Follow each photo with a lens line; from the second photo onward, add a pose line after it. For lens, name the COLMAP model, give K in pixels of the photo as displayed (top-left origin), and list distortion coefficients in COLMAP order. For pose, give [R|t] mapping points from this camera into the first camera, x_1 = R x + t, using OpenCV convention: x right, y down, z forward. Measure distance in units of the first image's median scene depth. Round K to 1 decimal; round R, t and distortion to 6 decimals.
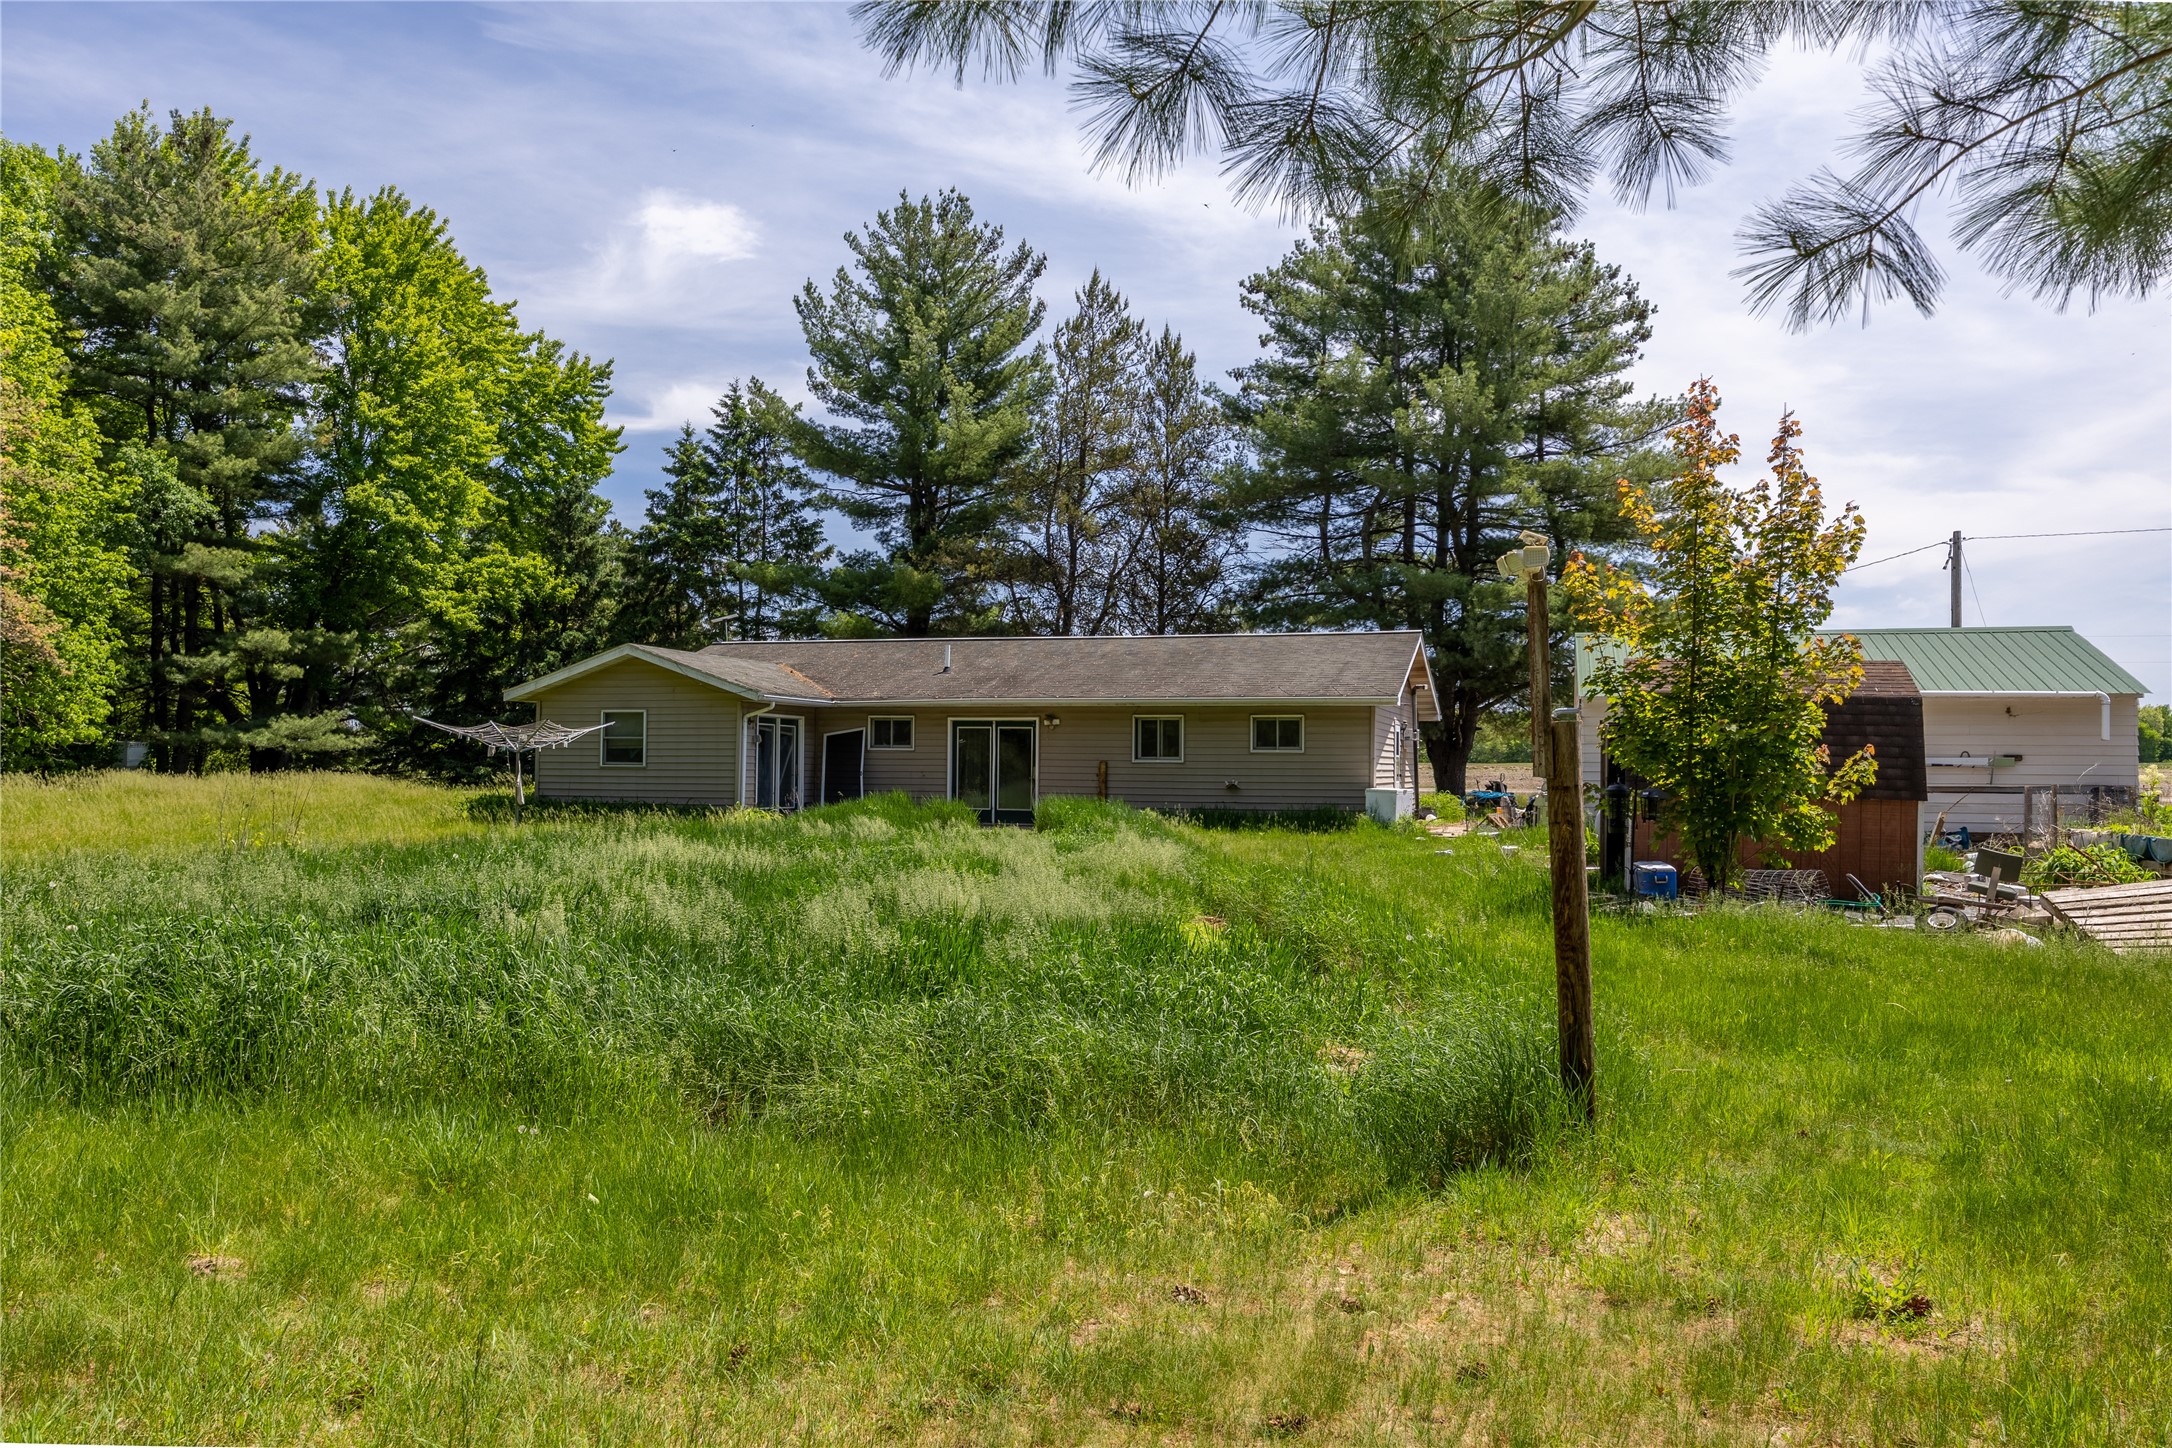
lens RADIAL K [[1634.3, 0, 1086.7], [0, 1634.3, 735.6], [0, 0, 1]] dist [0.014074, 0.001670]
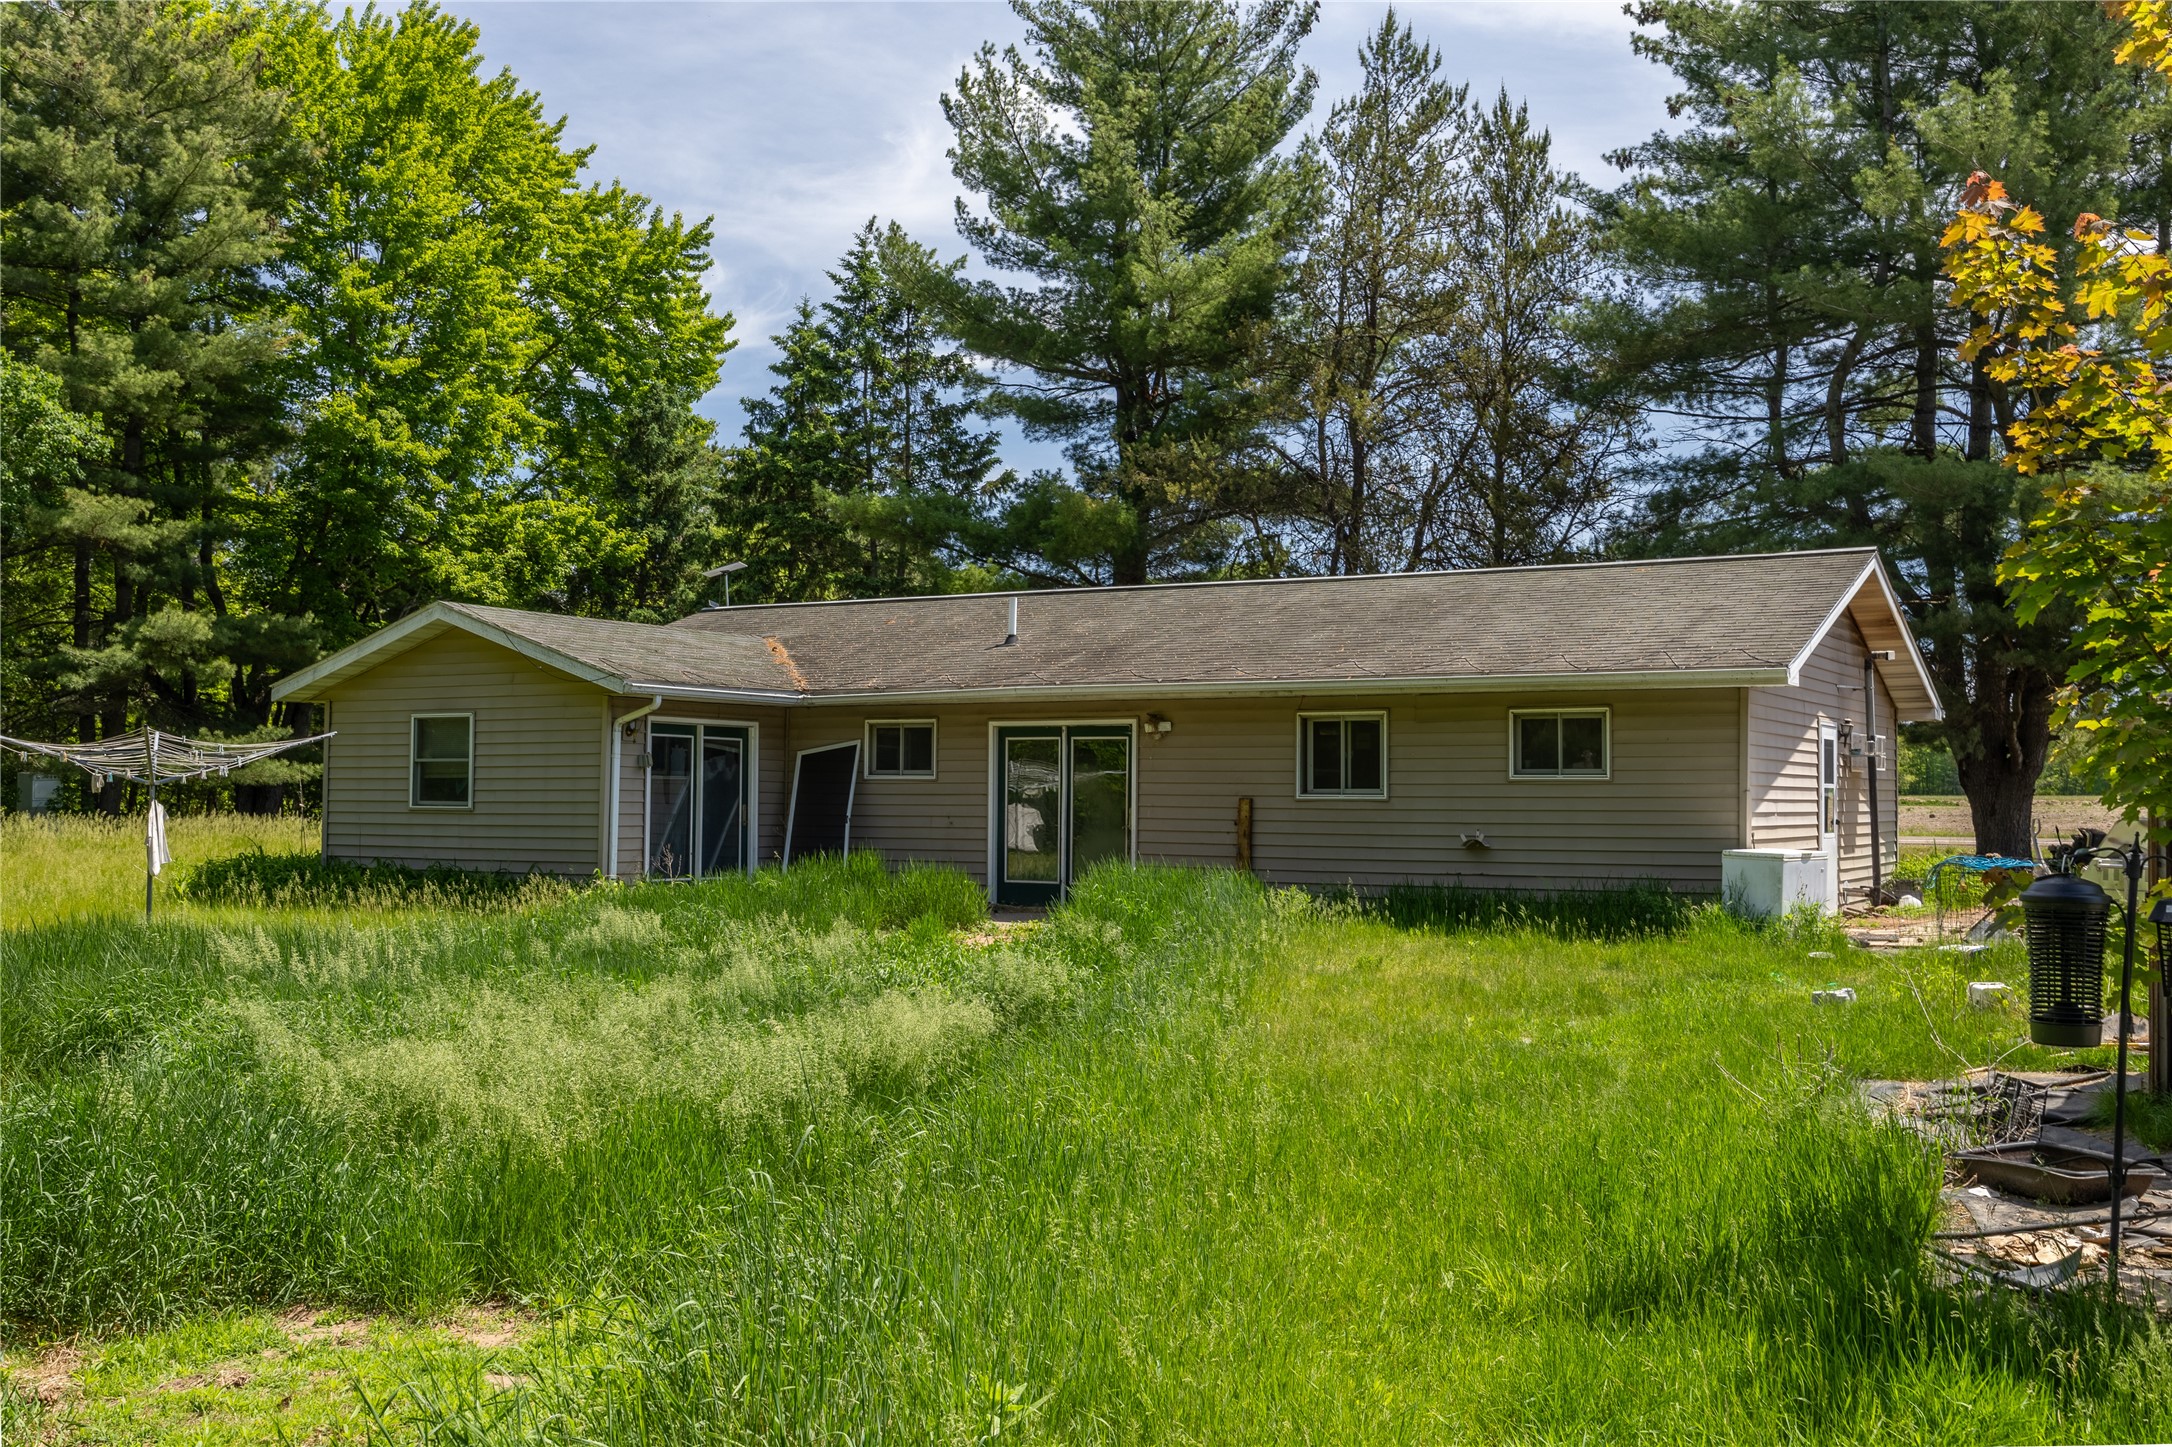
lens RADIAL K [[2144.6, 0, 1084.7], [0, 2144.6, 714.0], [0, 0, 1]] dist [0.013331, 0.000000]
pose [[0.974277, -0.011415, -0.225065, 0.073819], [0.006406, 0.999715, -0.022977, 0.002474], [0.225264, 0.020944, 0.974073, 0.178578]]
